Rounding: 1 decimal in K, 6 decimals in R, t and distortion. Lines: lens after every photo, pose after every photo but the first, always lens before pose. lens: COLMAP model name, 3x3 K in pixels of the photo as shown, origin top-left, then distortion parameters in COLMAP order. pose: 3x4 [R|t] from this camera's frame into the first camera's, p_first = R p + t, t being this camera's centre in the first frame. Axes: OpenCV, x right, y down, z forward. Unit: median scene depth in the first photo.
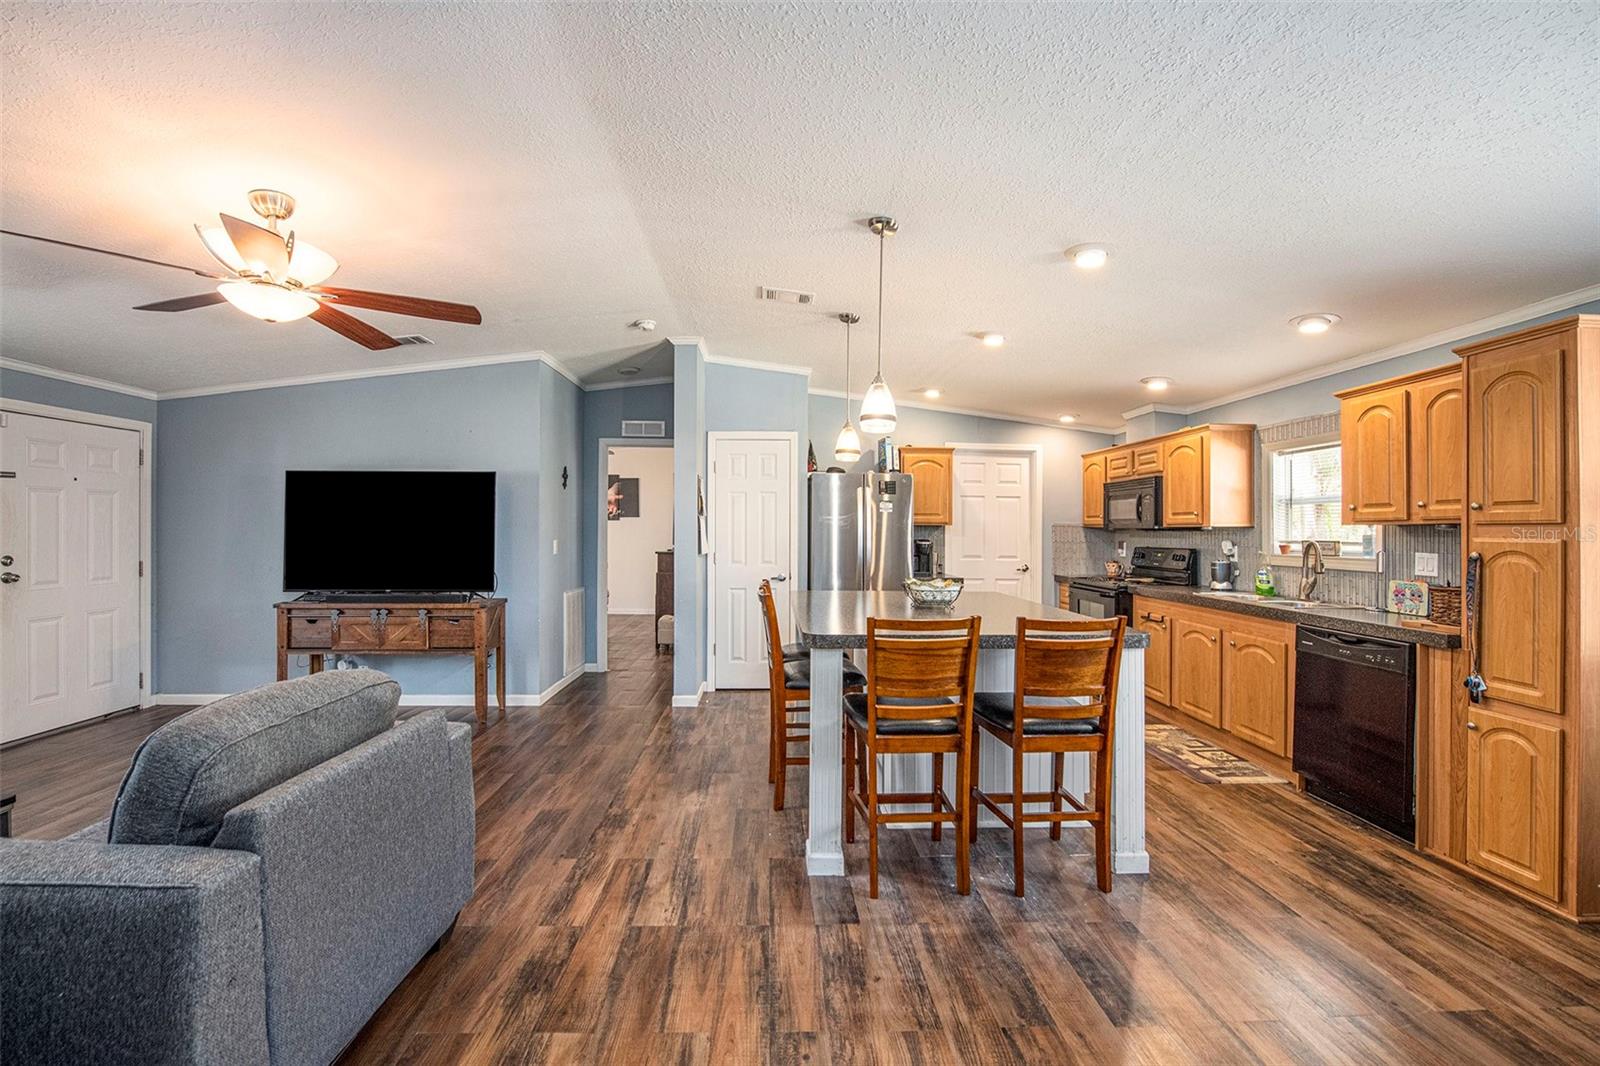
lens RADIAL K [[645.4, 0, 800.6], [0, 645.4, 529.2], [0, 0, 1]] dist [-0.013889, -0.000446]
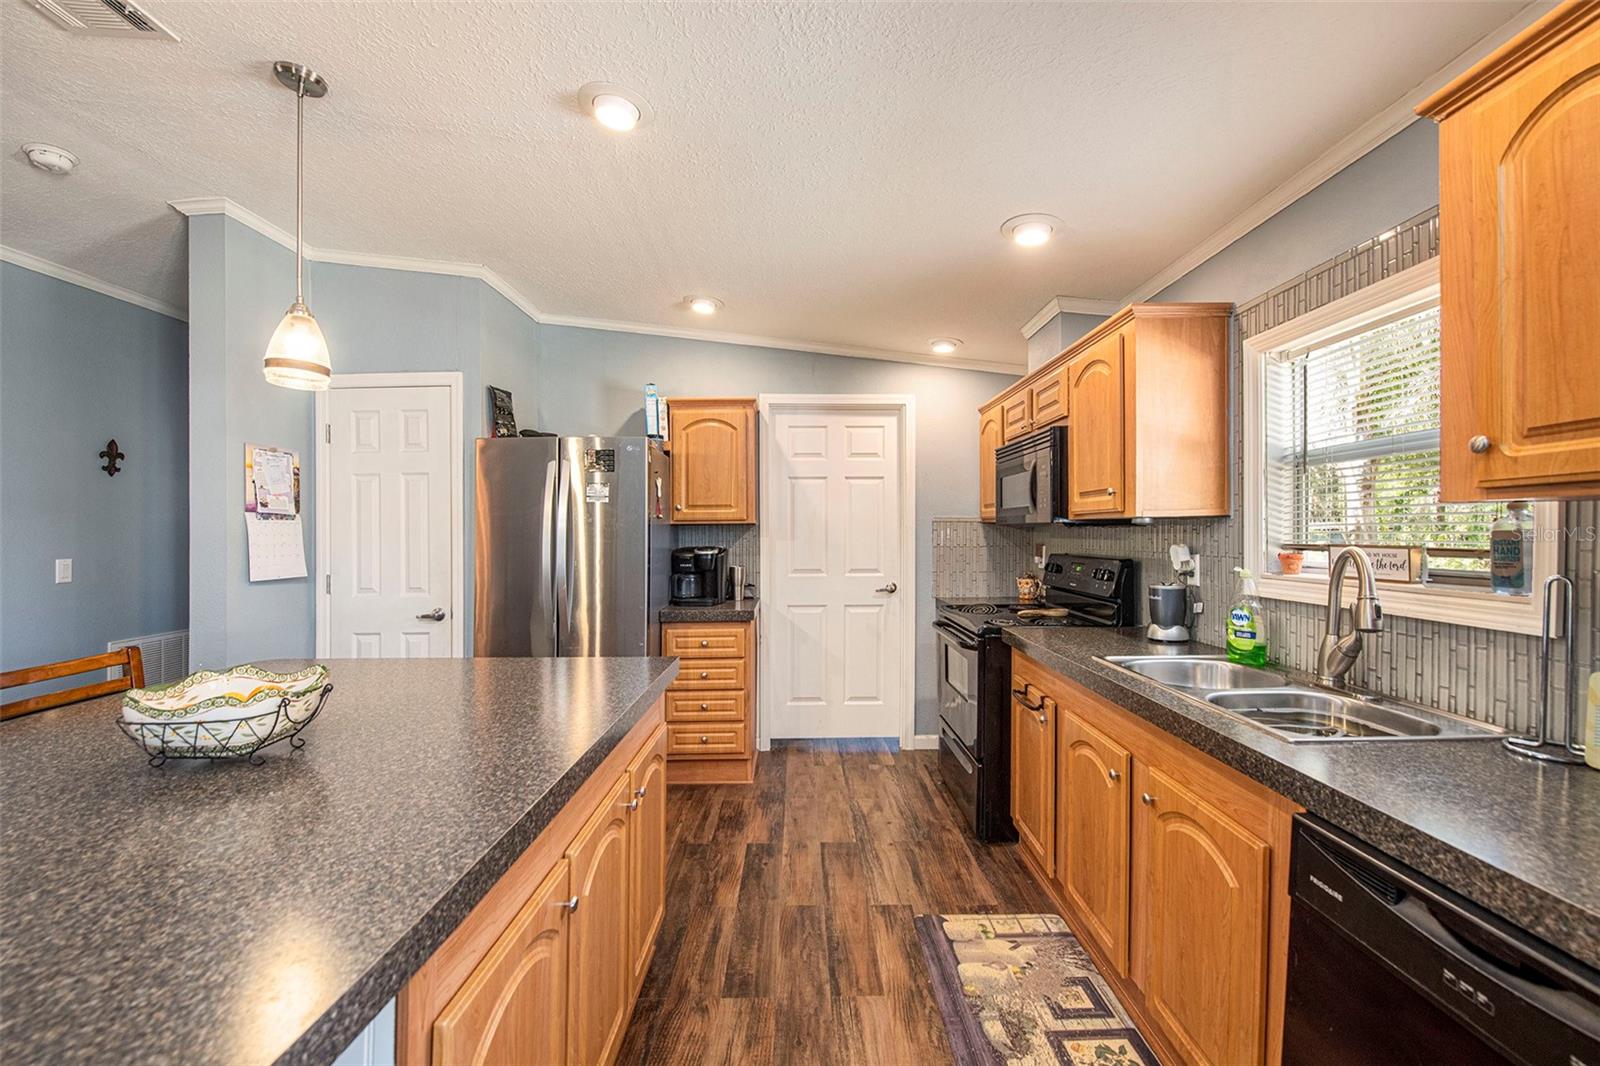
lens RADIAL K [[636.5, 0, 801.3], [0, 636.5, 545.0], [0, 0, 1]] dist [-0.018578, -0.000444]
pose [[0.998526, -0.014696, -0.052240, 0.413085], [0.015942, 0.999596, 0.023521, 0.002037], [0.051874, -0.024320, 0.998357, 0.510851]]
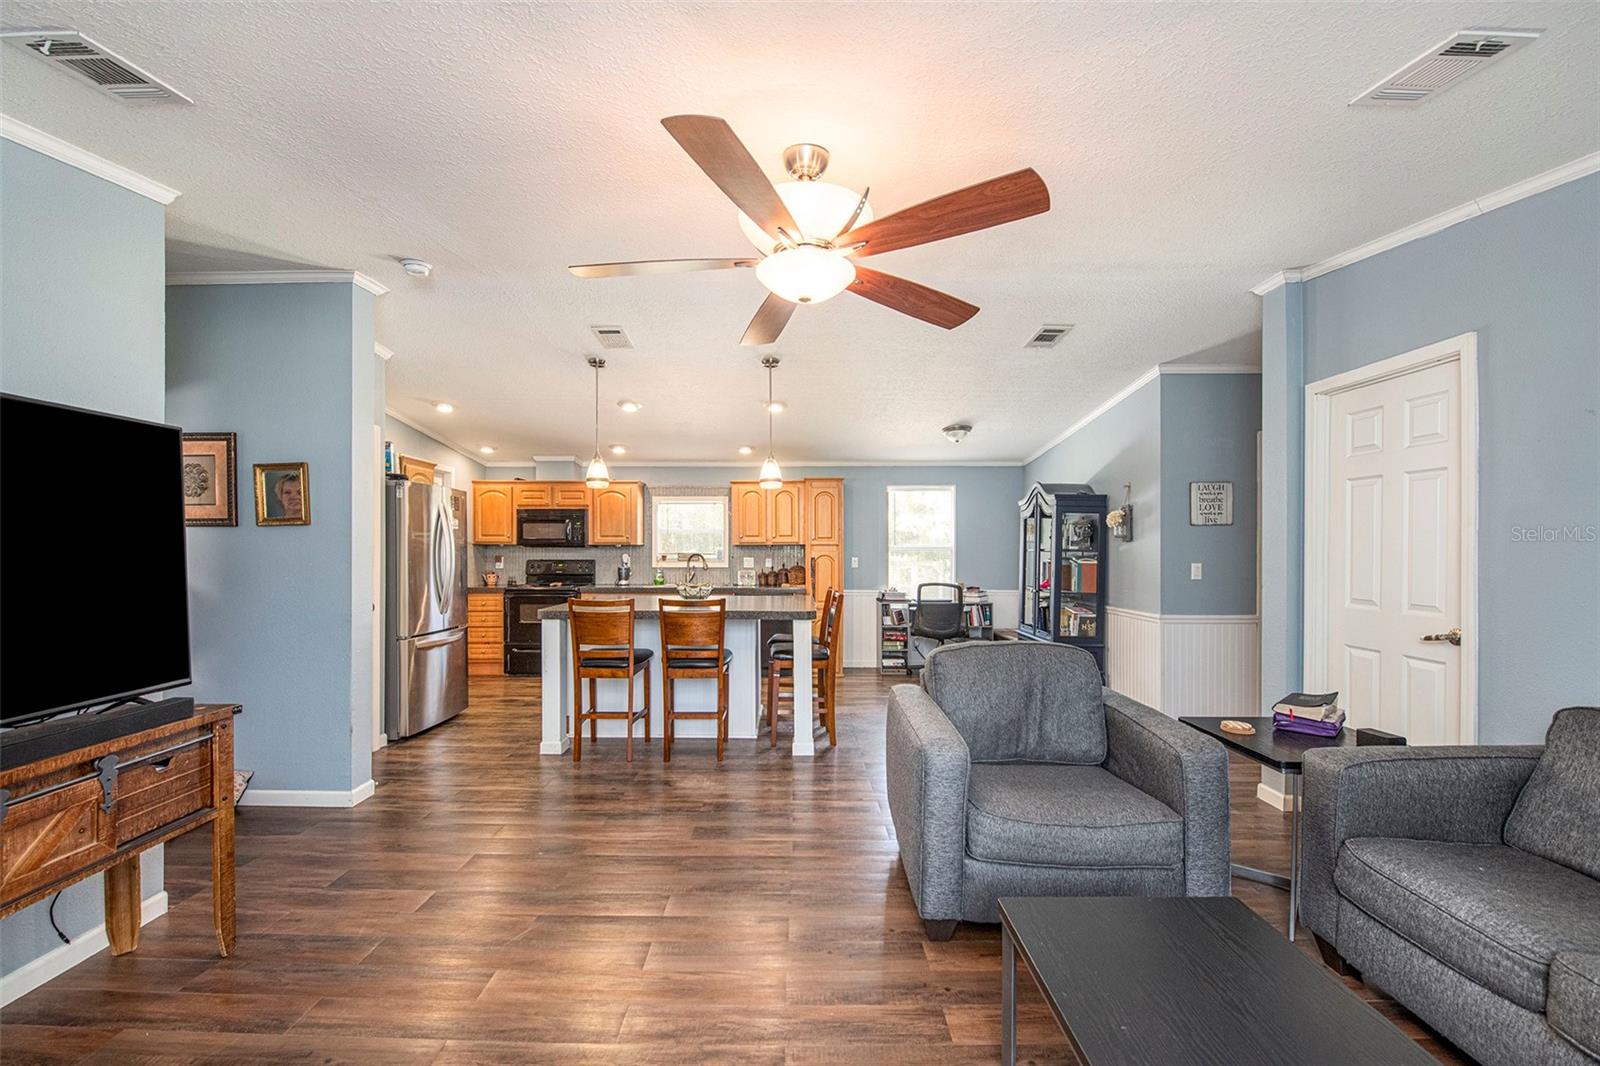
lens RADIAL K [[636.5, 0, 801.3], [0, 636.5, 545.0], [0, 0, 1]] dist [-0.018578, -0.000444]
pose [[0.033868, -0.000504, 0.999426, -0.927568], [-0.005006, 0.999987, 0.000674, -0.007710], [-0.999414, -0.005026, 0.033865, 0.543729]]
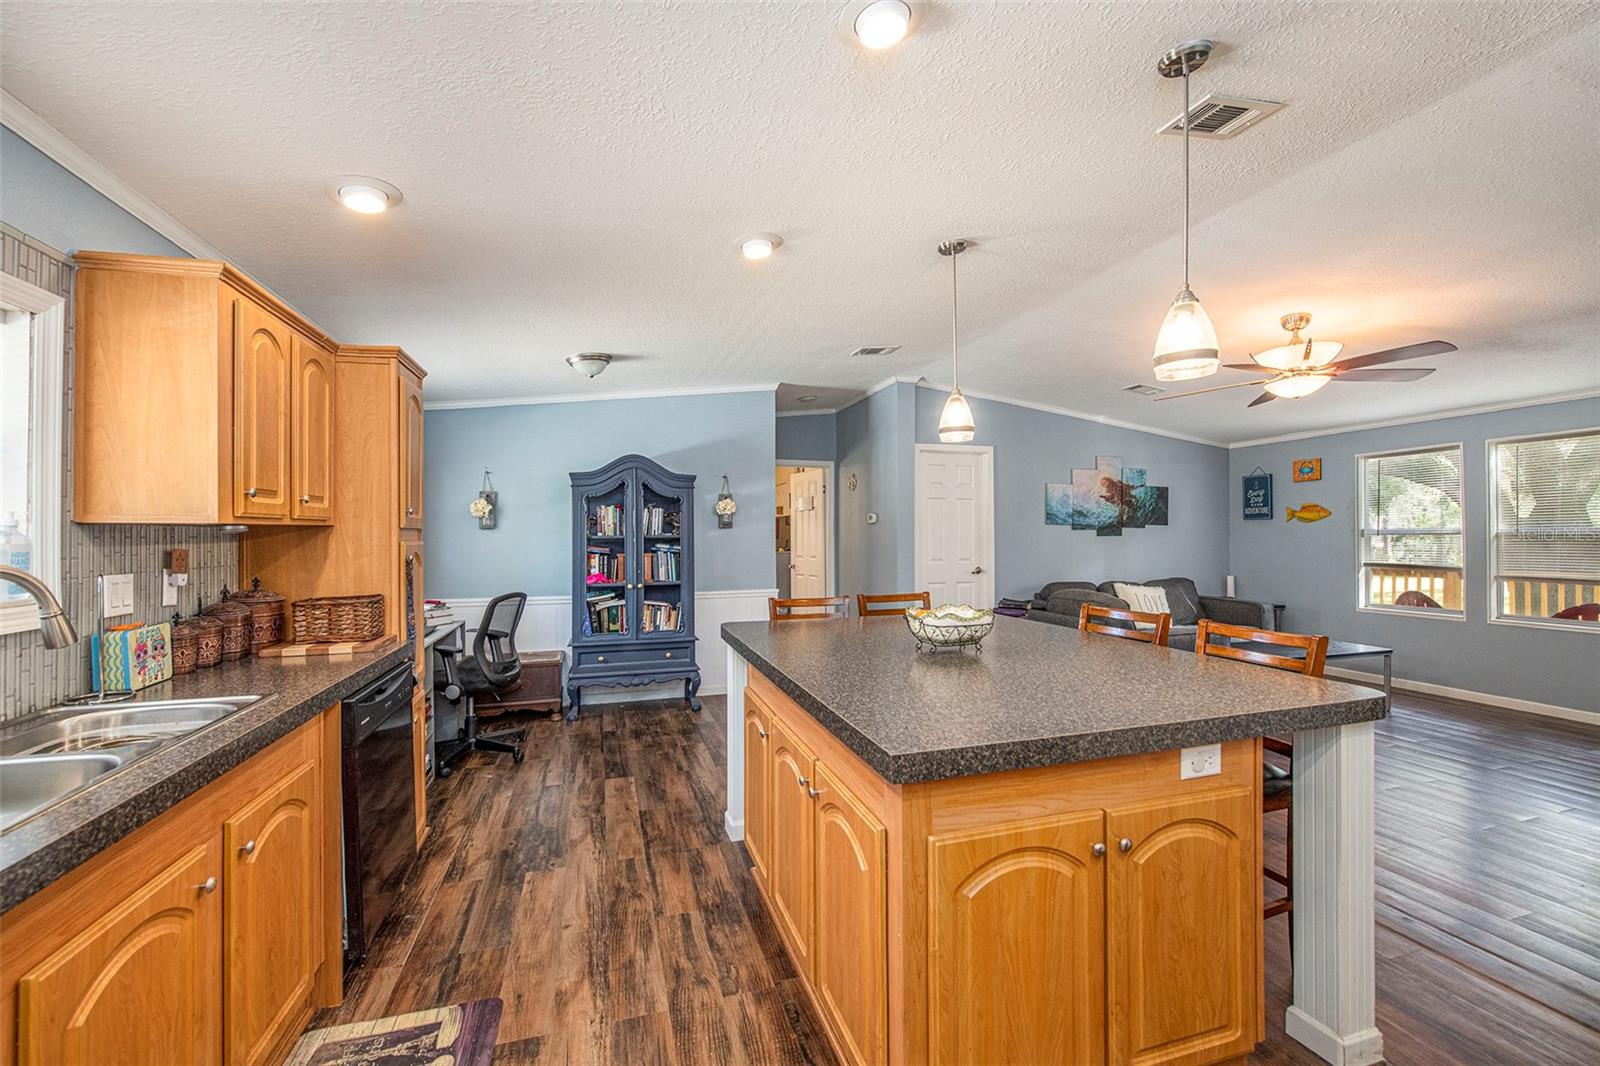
lens RADIAL K [[640.9, 0, 800.0], [0, 640.9, 533.0], [0, 0, 1]] dist [-0.002752, -0.000611]
pose [[-0.968815, -0.001991, -0.247777, 0.398016], [0.000222, 0.999960, -0.008902, 0.004523], [0.247785, -0.008680, -0.968776, 1.232423]]
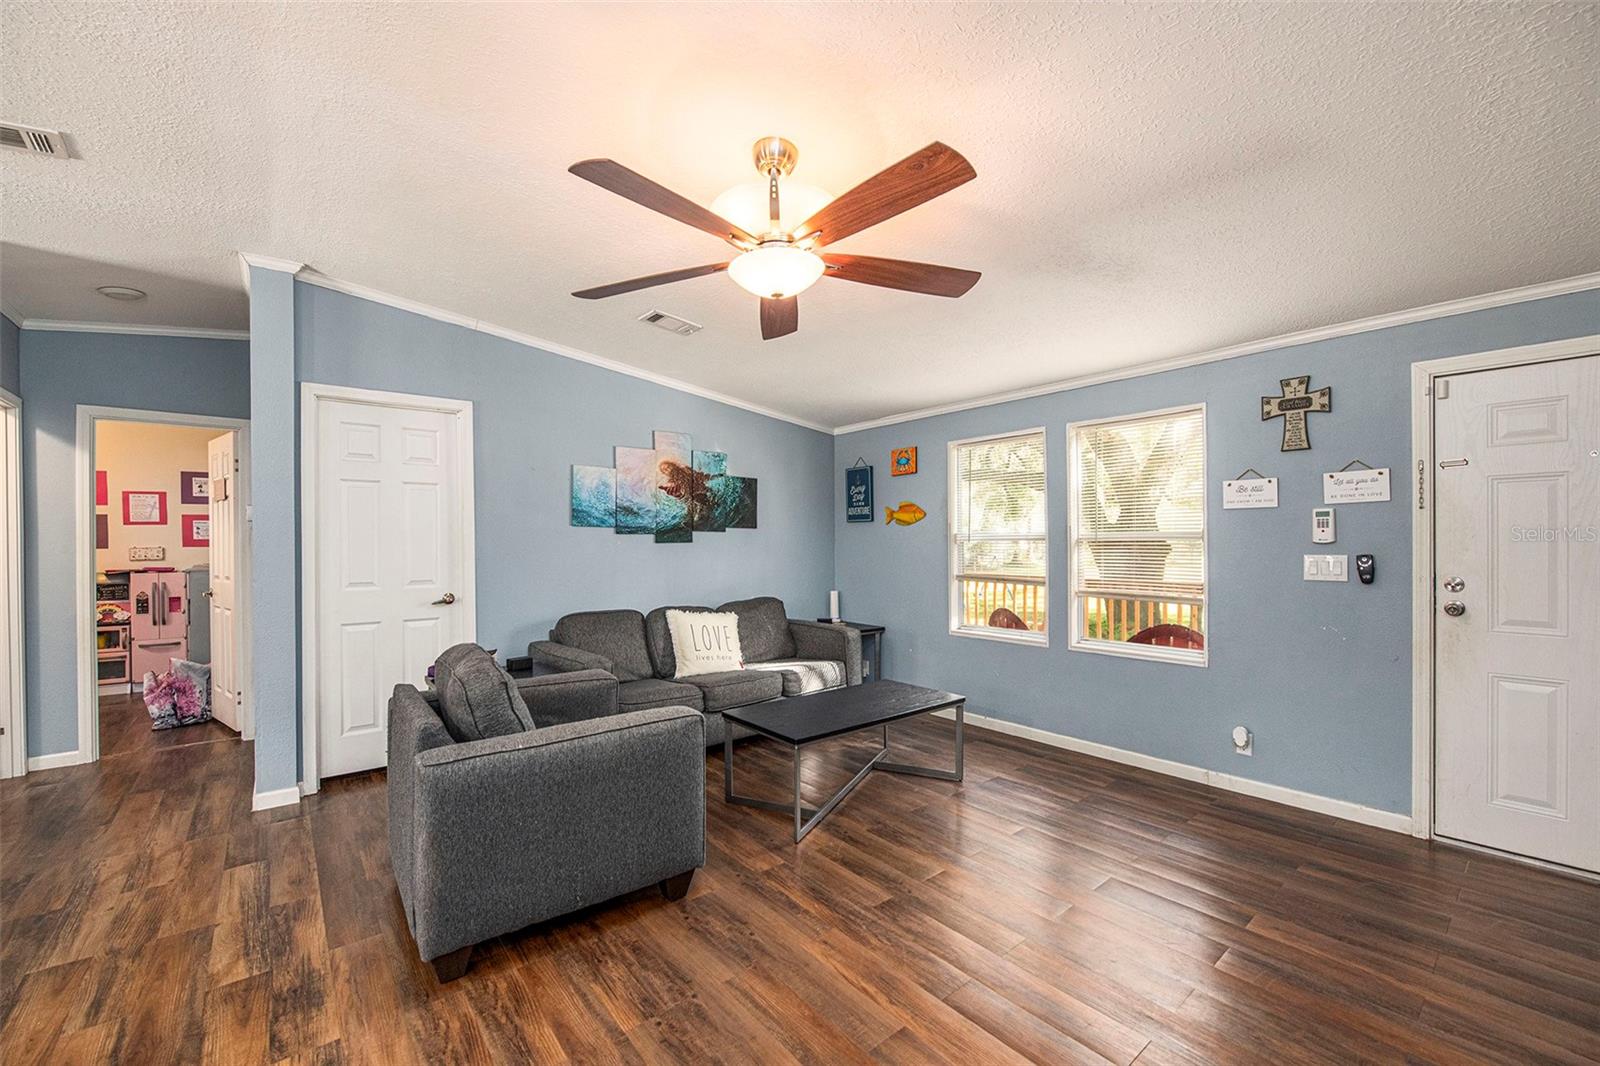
lens RADIAL K [[641.2, 0, 786.4], [0, 641.2, 539.6], [0, 0, 1]] dist [-0.019529, -0.000531]
pose [[-0.809237, -0.000278, -0.587482, -0.192197], [0.004307, 0.999970, -0.006407, 0.000674], [0.587466, -0.007715, -0.809212, 0.946560]]
